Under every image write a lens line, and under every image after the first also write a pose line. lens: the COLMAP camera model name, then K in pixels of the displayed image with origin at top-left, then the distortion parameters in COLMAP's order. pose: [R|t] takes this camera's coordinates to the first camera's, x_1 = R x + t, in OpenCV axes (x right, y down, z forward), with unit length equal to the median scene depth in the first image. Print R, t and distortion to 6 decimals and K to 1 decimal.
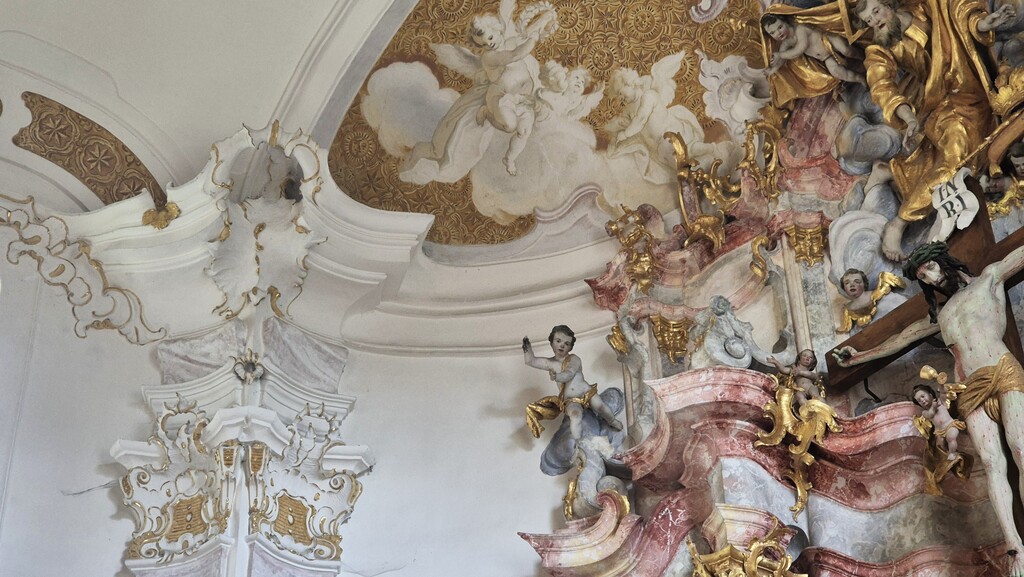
lens RADIAL K [[1930.1, 0, 512.0], [0, 1930.1, 288.5], [0, 0, 1]] dist [-0.390020, 4.337683]
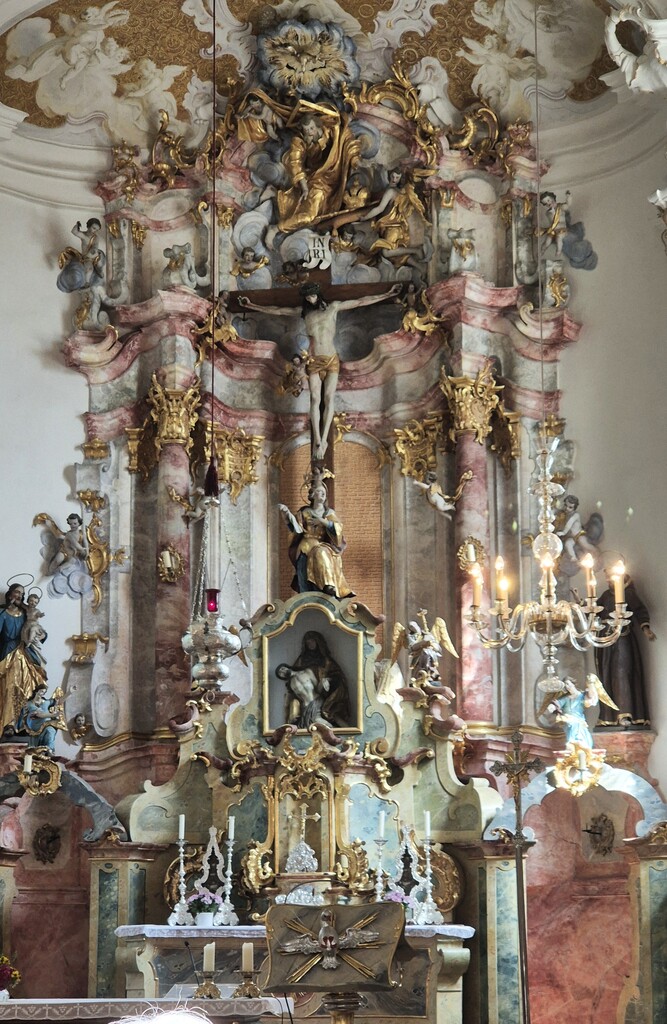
lens RADIAL K [[2088.6, 0, 333.5], [0, 2088.6, 512.0], [0, 0, 1]] dist [0.036226, 0.127911]
pose [[0.738661, 0.124259, 0.662525, -1.034900], [-0.433233, 0.840498, 0.325381, -0.466406], [-0.516419, -0.527374, 0.674676, -0.576215]]
